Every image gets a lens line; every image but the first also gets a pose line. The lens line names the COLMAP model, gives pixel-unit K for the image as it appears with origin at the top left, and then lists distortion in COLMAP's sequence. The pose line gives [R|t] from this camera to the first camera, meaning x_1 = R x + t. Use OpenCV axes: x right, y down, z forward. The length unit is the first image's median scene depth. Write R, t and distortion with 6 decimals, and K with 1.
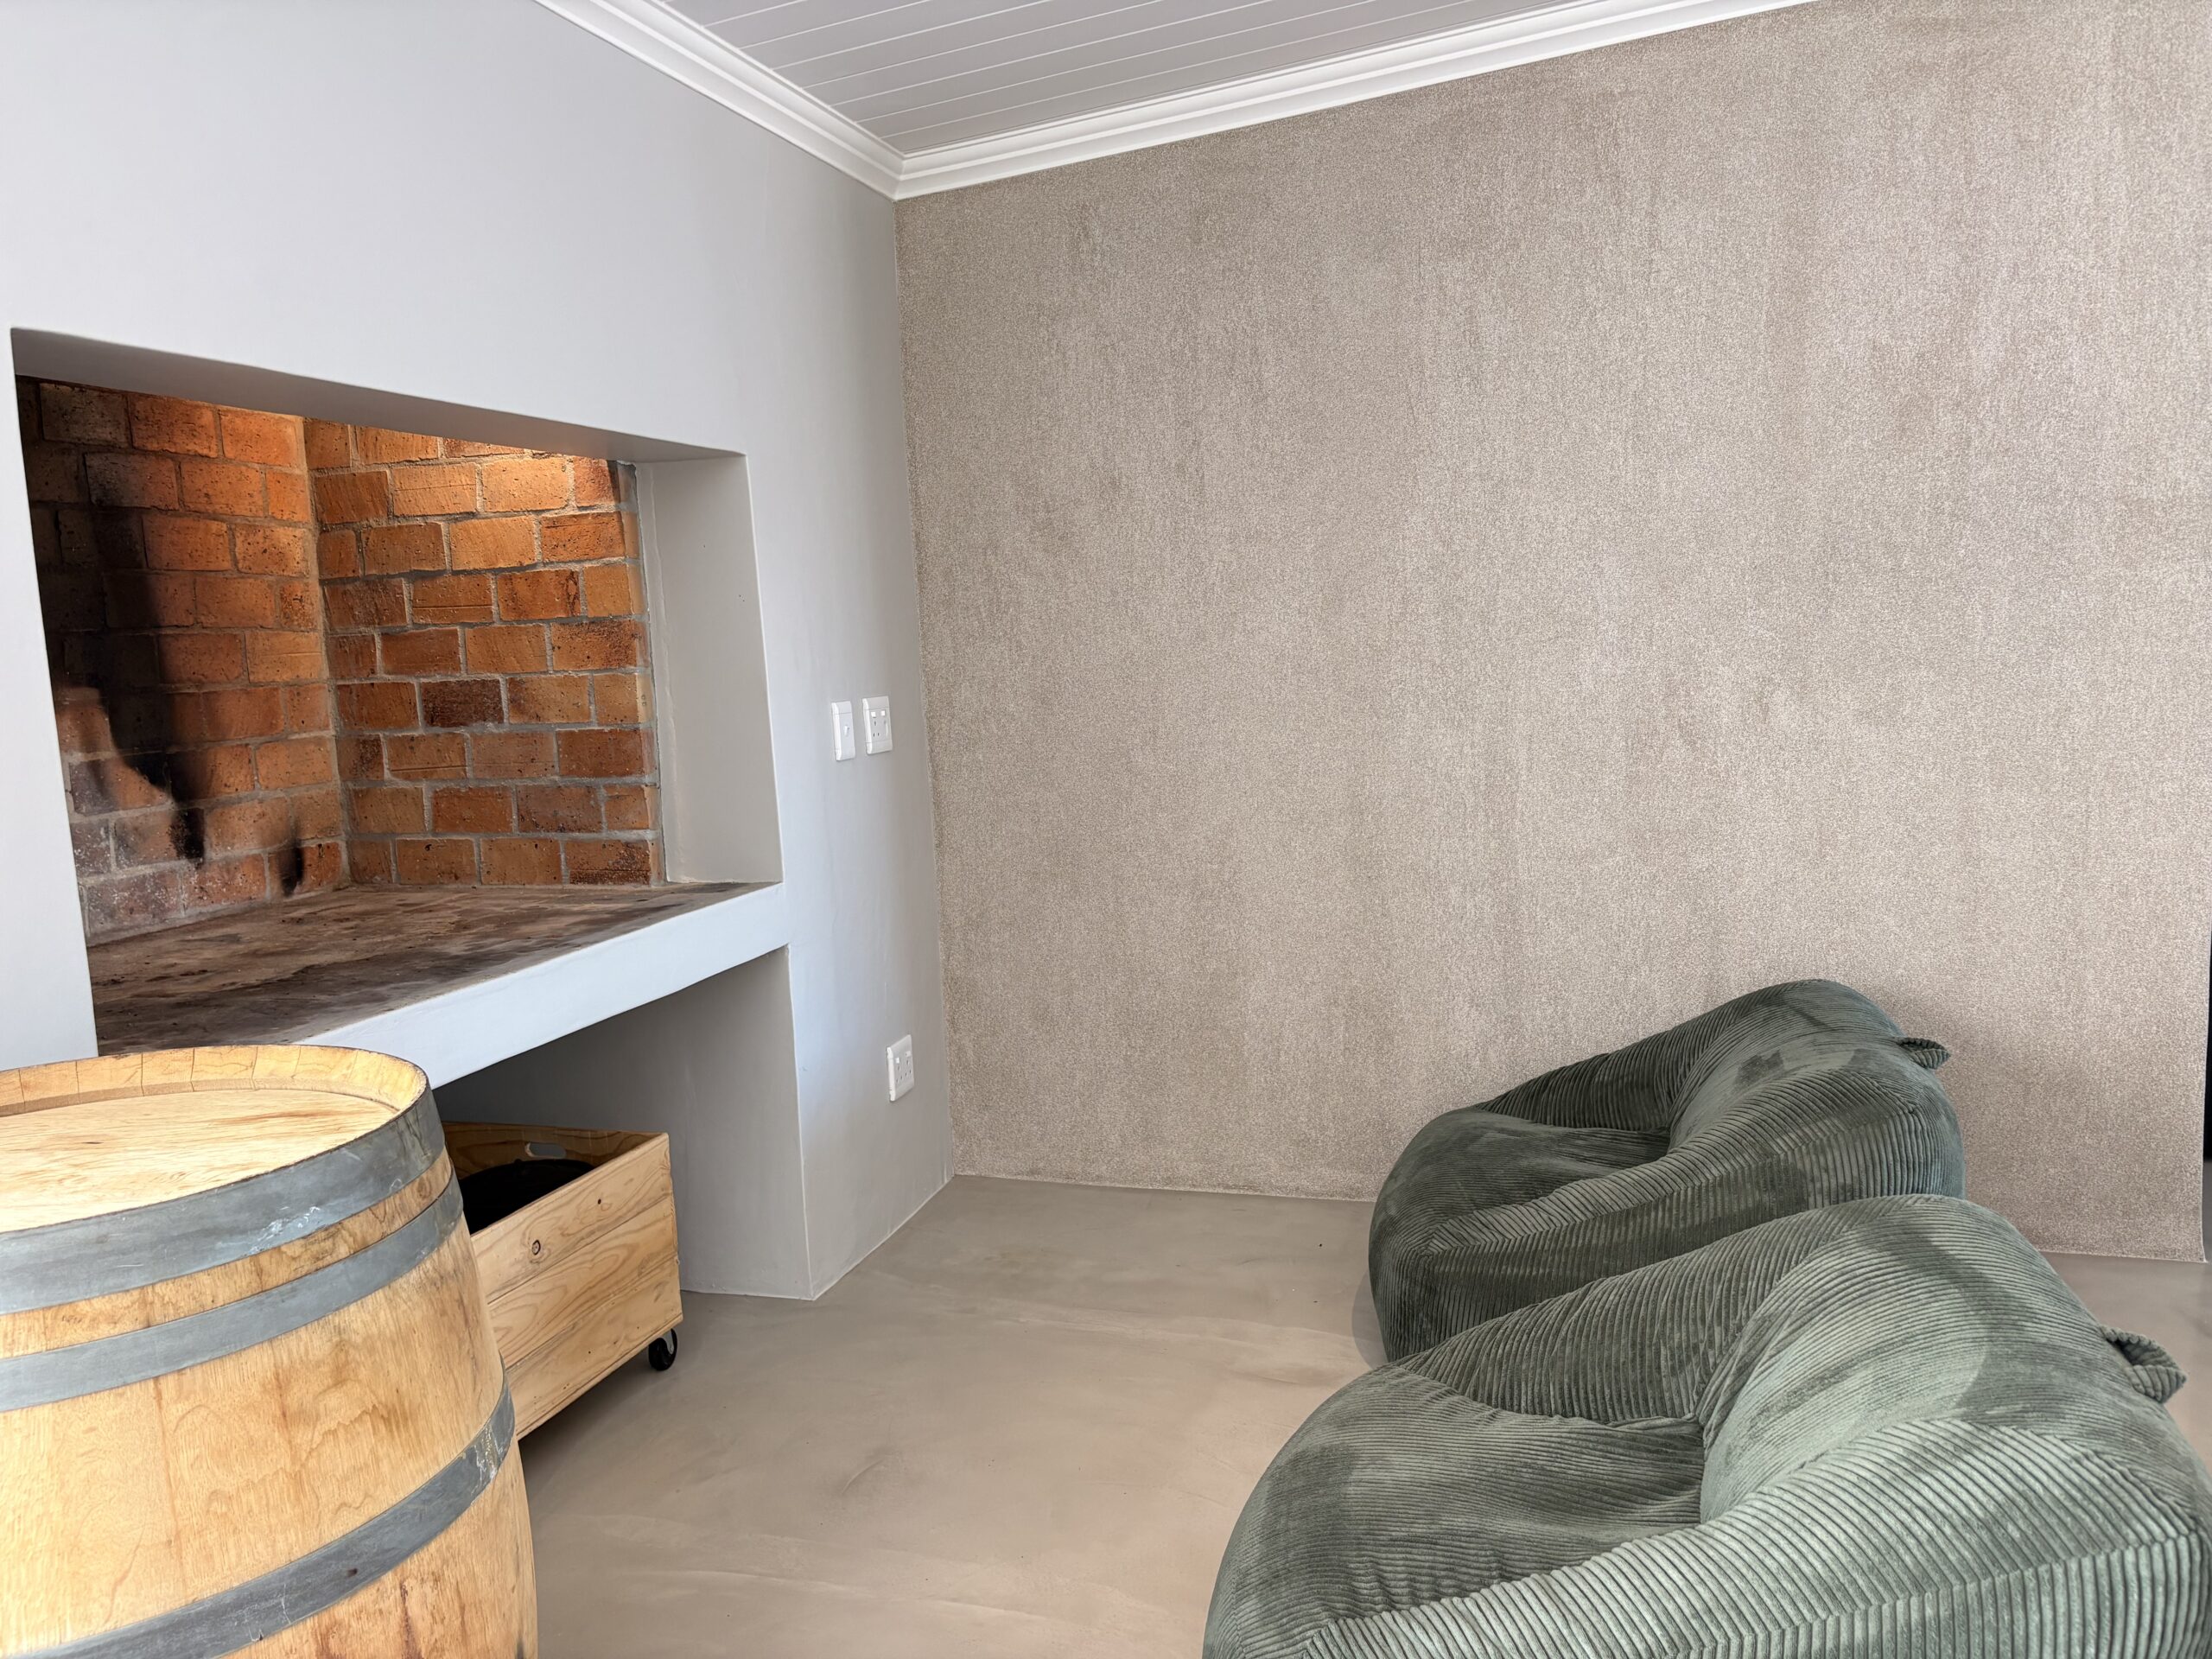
lens RADIAL K [[1680.0, 0, 1114.4], [0, 1680.0, 835.9], [0, 0, 1]] dist [0.064700, -0.068447]
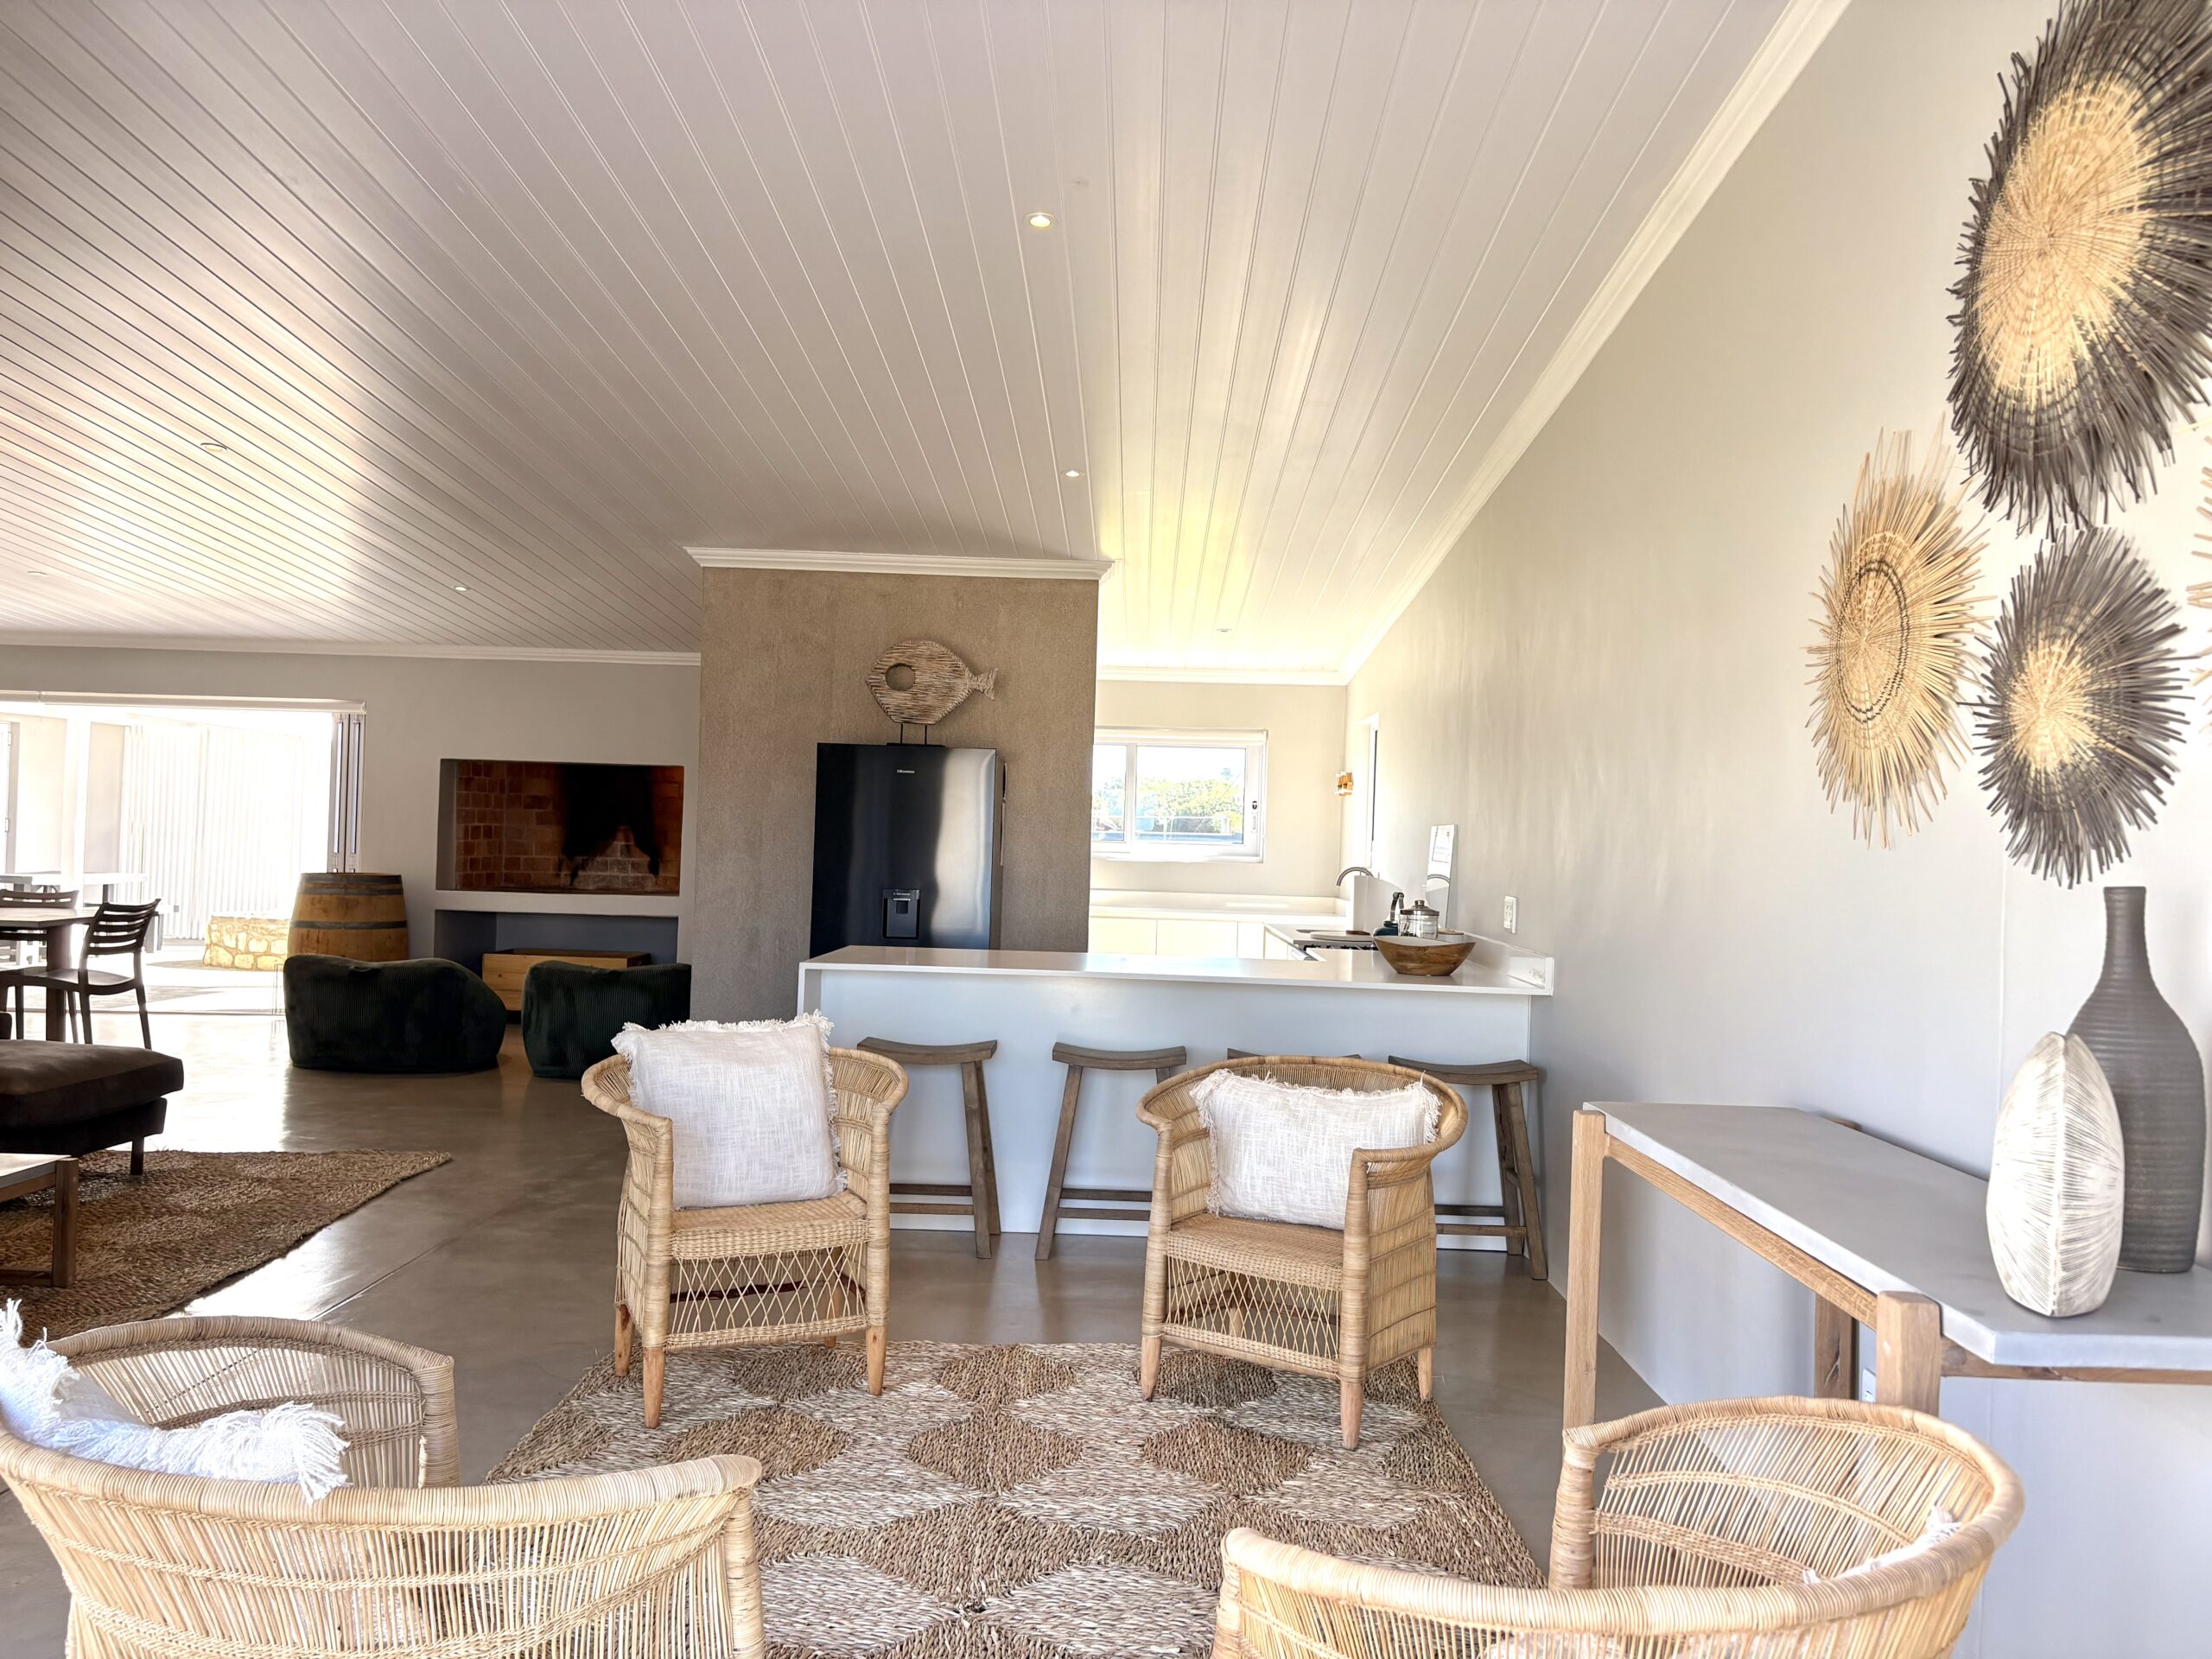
lens RADIAL K [[1680.0, 0, 1099.2], [0, 1680.0, 827.7], [0, 0, 1]] dist [0.064700, -0.068447]
pose [[0.283863, 0.039282, -0.958060, 3.057939], [-0.158758, 0.987296, -0.006557, -0.204153], [0.945631, 0.153961, 0.286493, 0.806044]]
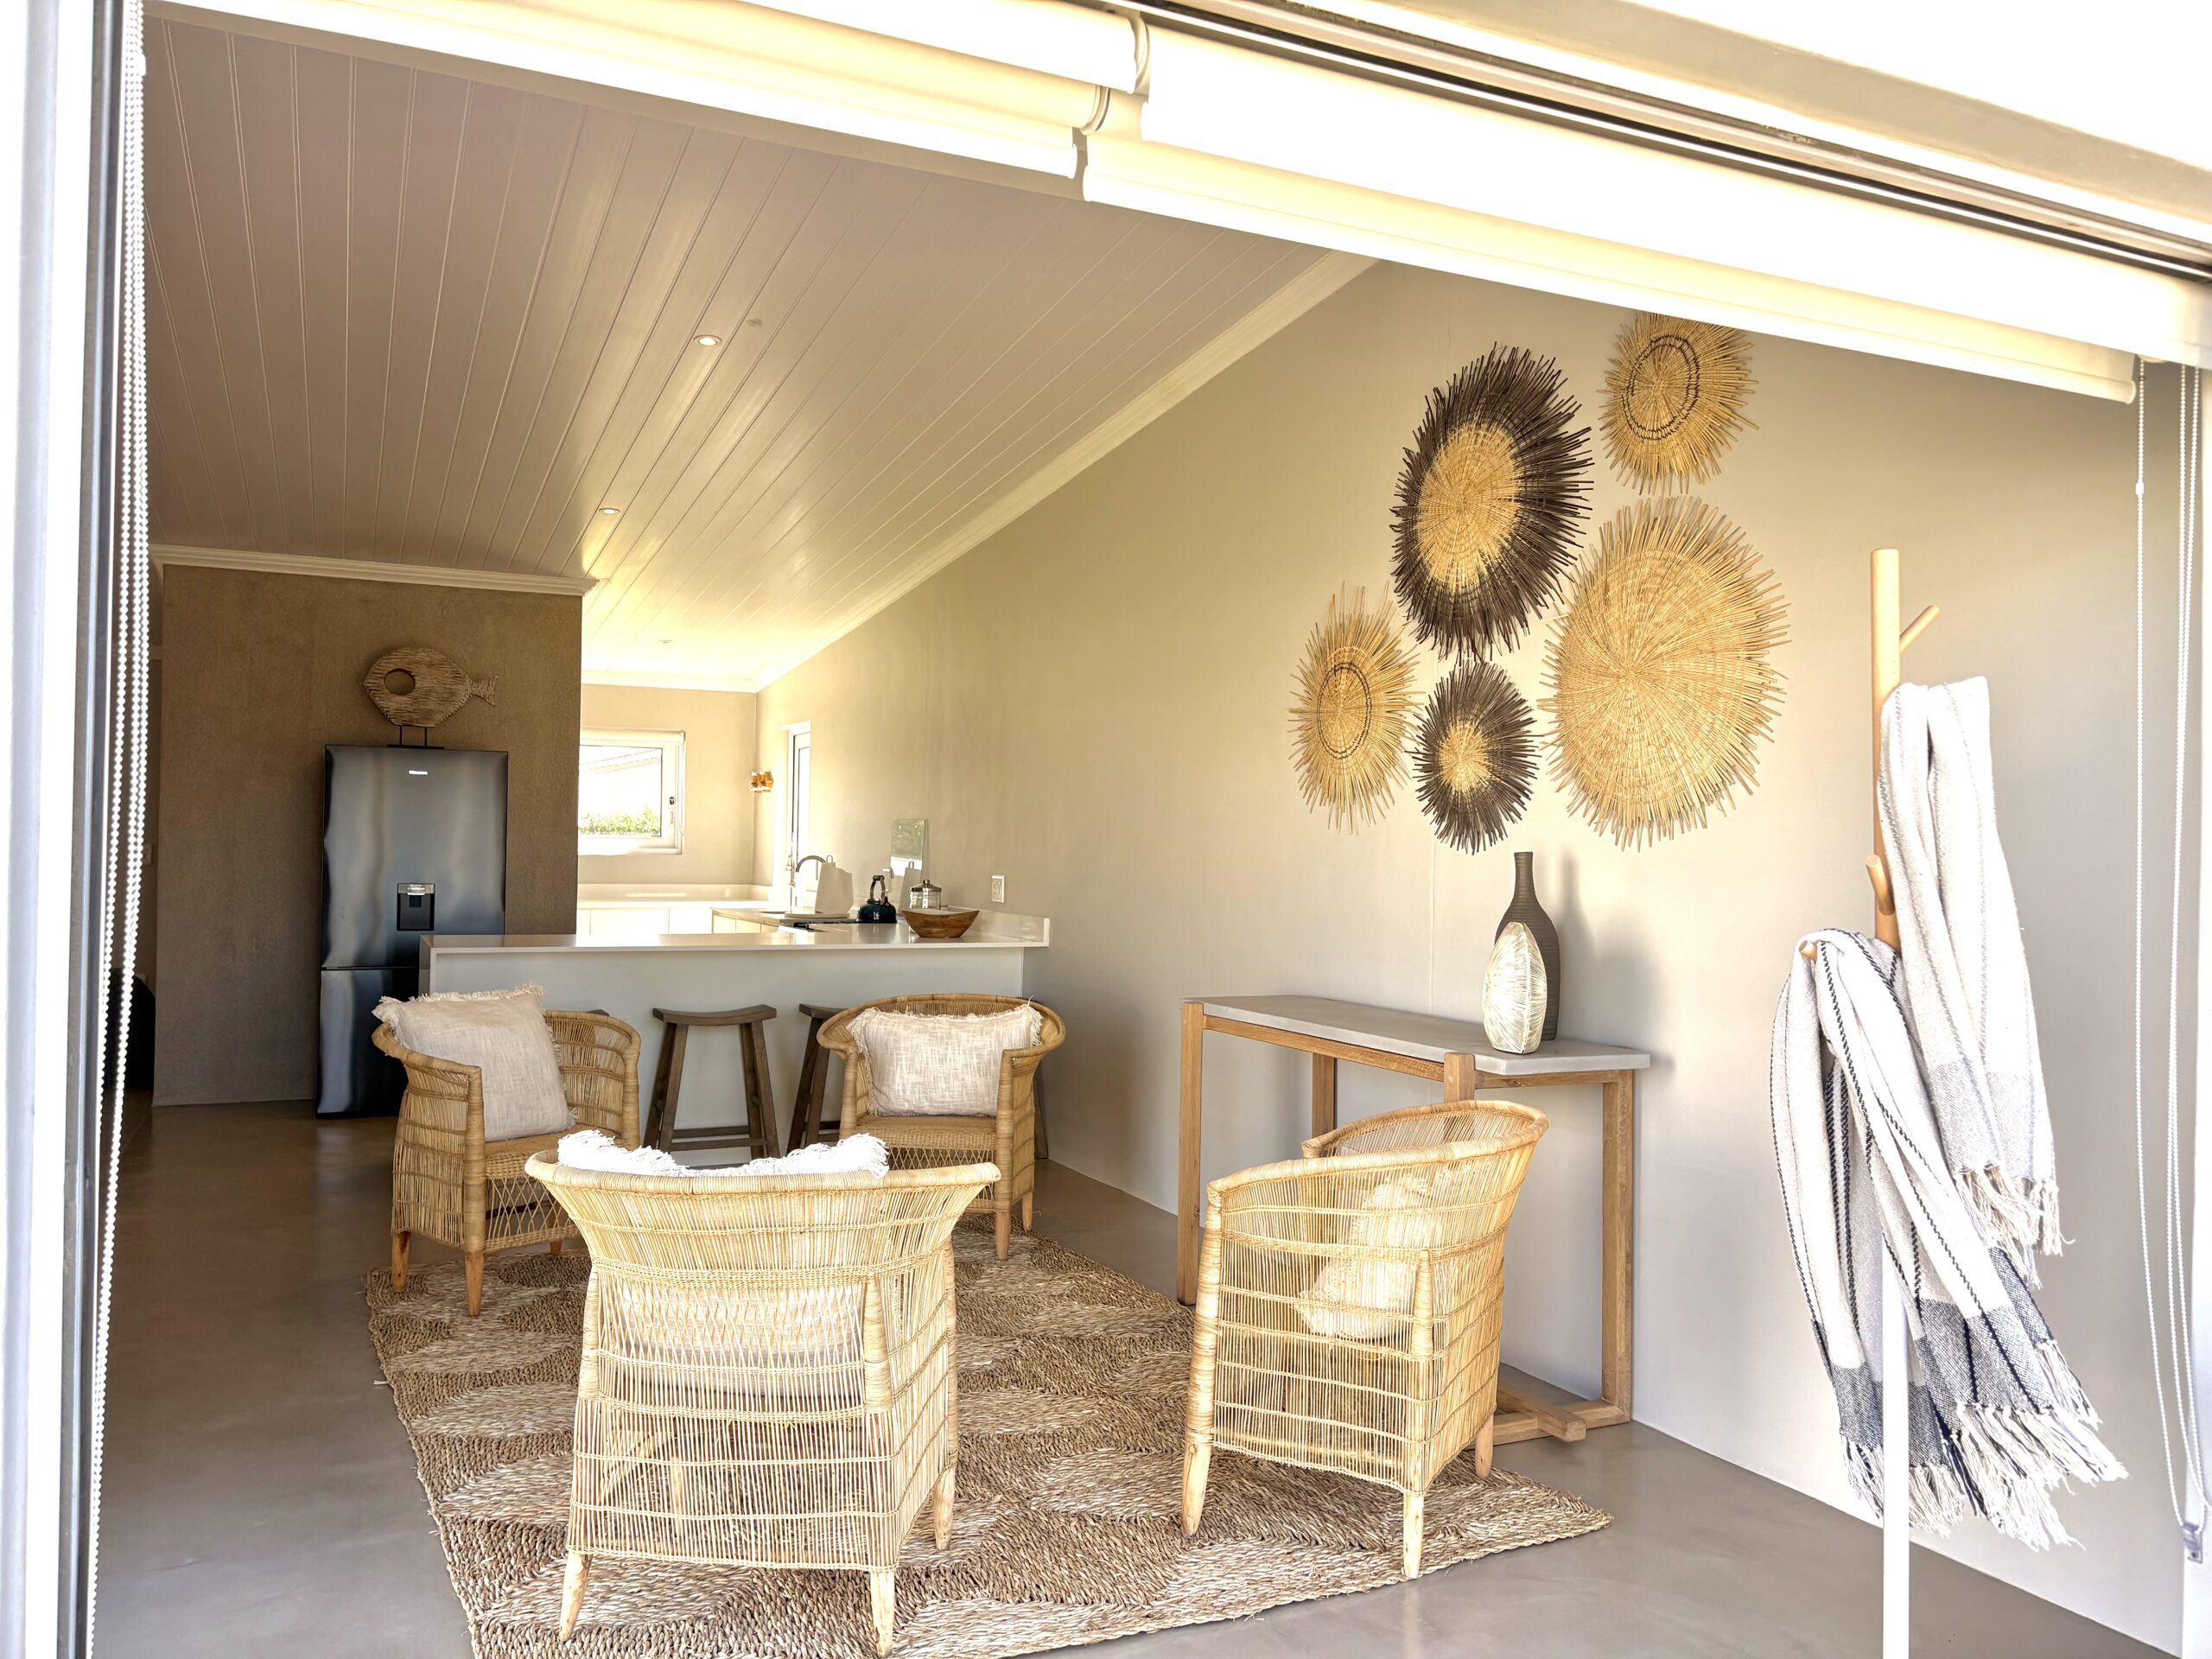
lens RADIAL K [[1680.0, 0, 1127.1], [0, 1680.0, 843.3], [0, 0, 1]] dist [0.064700, -0.068447]
pose [[0.681345, 0.046780, -0.730466, 3.263825], [-0.131356, 0.989569, -0.059149, -0.144626], [0.720080, 0.136252, 0.680383, 0.314603]]
